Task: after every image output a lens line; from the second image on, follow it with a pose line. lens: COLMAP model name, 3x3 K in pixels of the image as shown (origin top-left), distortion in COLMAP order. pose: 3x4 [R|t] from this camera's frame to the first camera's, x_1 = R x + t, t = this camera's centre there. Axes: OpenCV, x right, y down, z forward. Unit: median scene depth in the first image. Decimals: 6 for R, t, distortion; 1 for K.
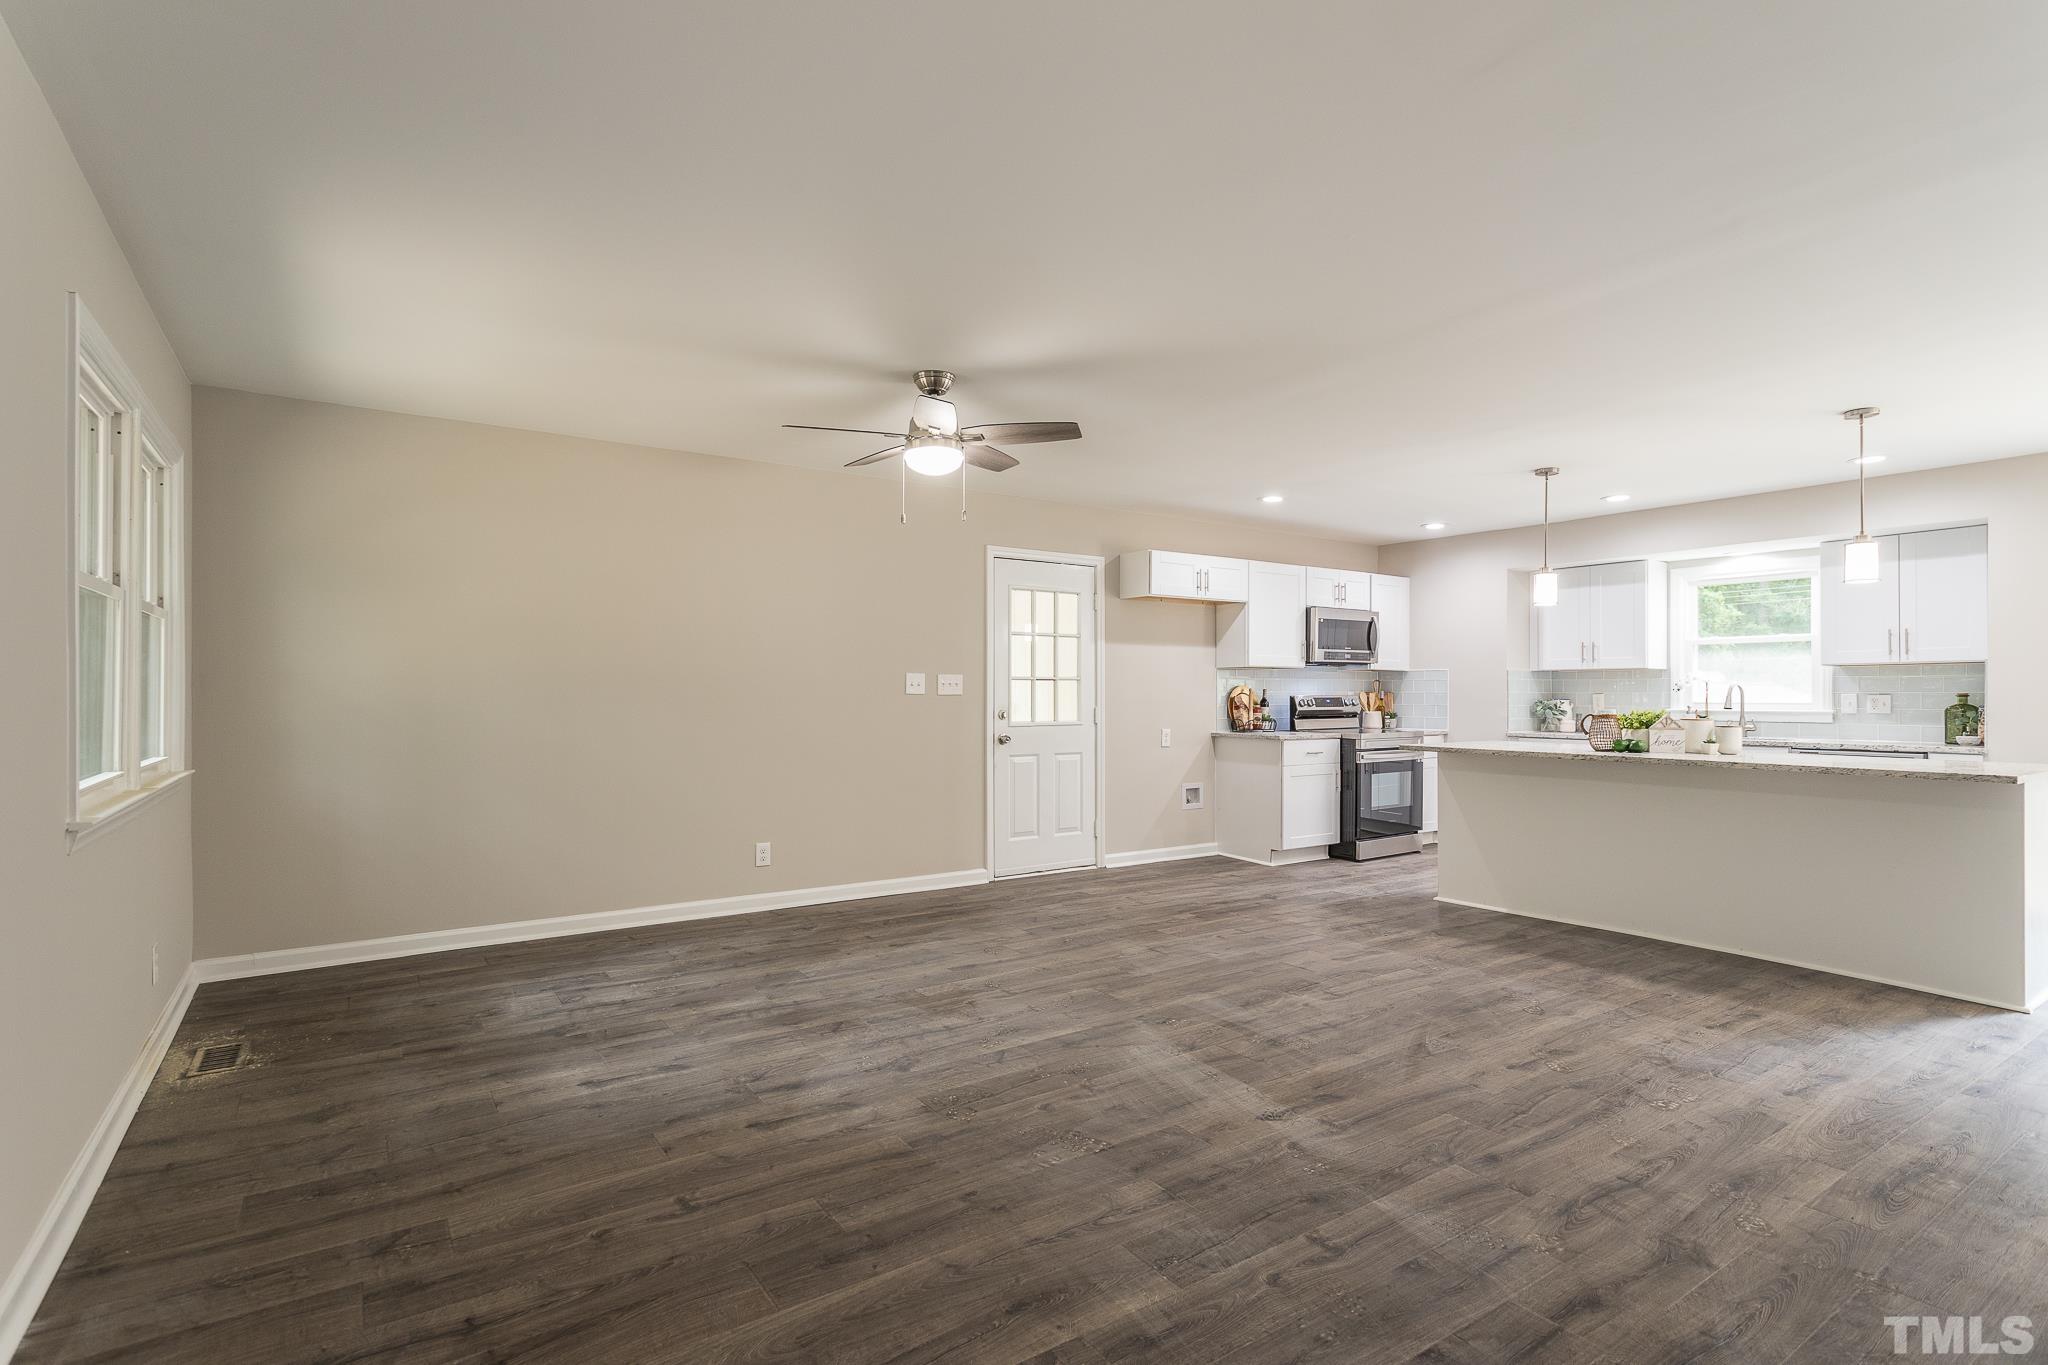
lens RADIAL K [[989.7, 0, 1026.1], [0, 989.7, 691.2], [0, 0, 1]] dist [0.005695, 0.000854]
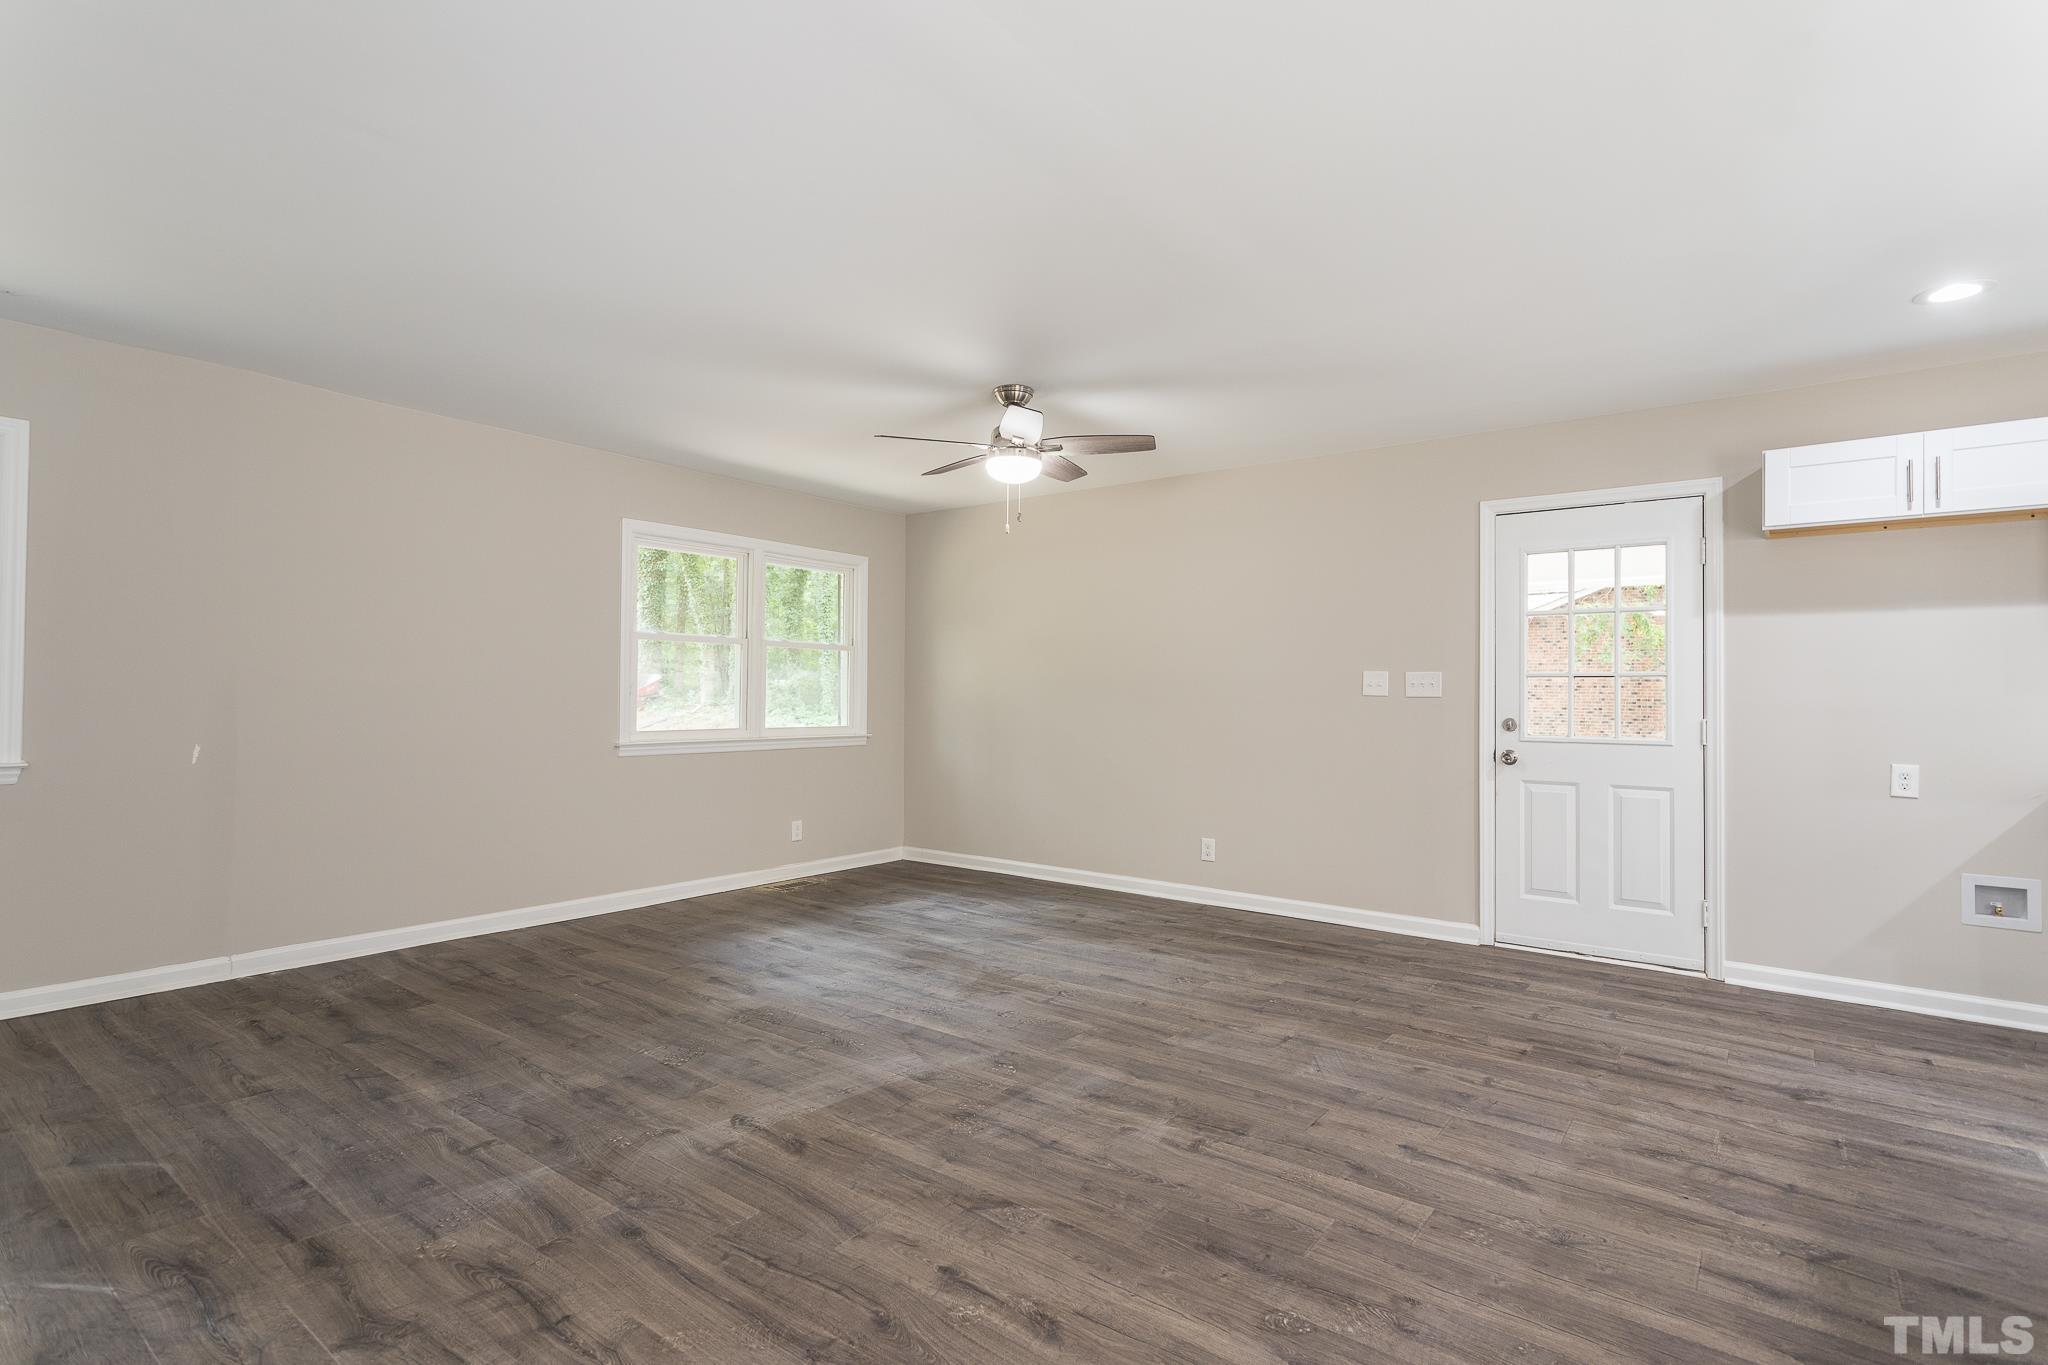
lens RADIAL K [[984.0, 0, 1034.6], [0, 984.0, 678.8], [0, 0, 1]] dist [0.005597, -0.000323]
pose [[0.319339, -0.014980, -0.947522, 0.594544], [-0.007525, 0.999803, -0.018343, 0.006064], [0.947611, 0.012988, 0.319163, 0.452960]]
